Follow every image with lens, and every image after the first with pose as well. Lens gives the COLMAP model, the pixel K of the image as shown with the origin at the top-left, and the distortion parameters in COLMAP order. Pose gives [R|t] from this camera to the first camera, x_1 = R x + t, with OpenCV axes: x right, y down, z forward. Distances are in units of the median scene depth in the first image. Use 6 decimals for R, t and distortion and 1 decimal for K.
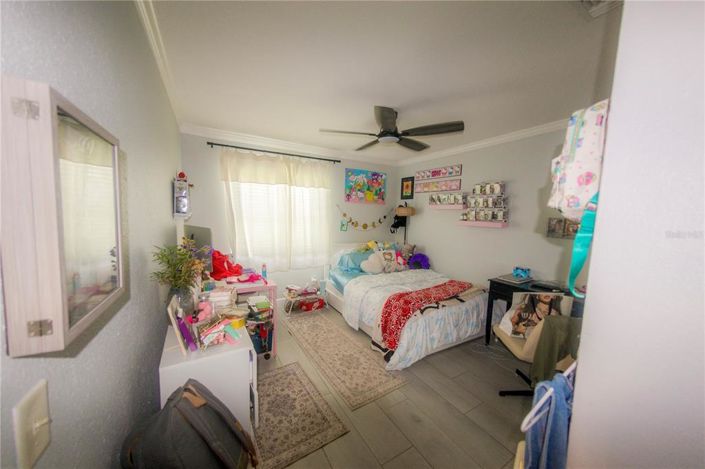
lens RADIAL K [[245.3, 0, 353.1], [0, 245.3, 239.0], [0, 0, 1]] dist [0.007700, -0.000577]
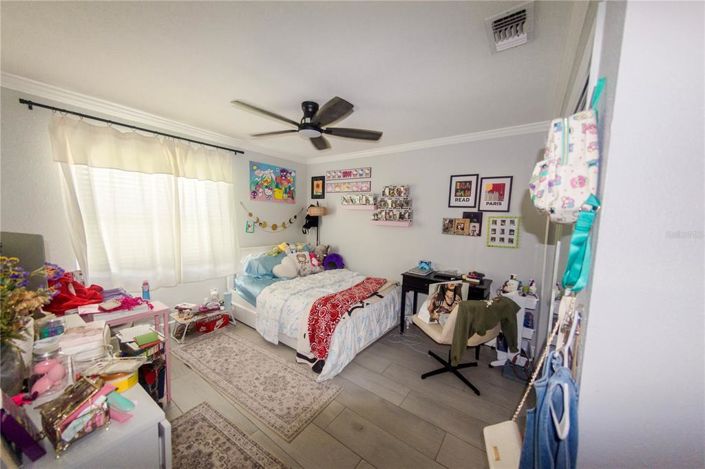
lens RADIAL K [[245.3, 0, 352.2], [0, 245.3, 239.6], [0, 0, 1]] dist [0.007700, -0.000577]
pose [[0.918348, -0.036182, 0.394118, -0.078586], [0.034951, 0.999336, 0.010302, -0.007650], [-0.394229, 0.004314, 0.919002, 0.081134]]
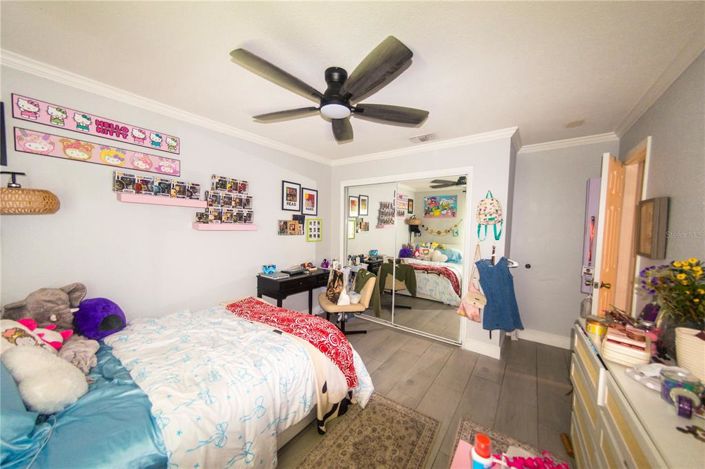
lens RADIAL K [[245.3, 0, 356.1], [0, 245.3, 238.7], [0, 0, 1]] dist [0.007700, -0.000577]
pose [[-0.388601, -0.085899, 0.917393, -0.484839], [0.063011, 0.990837, 0.119467, -0.111834], [-0.919249, 0.104231, -0.379628, 1.102820]]
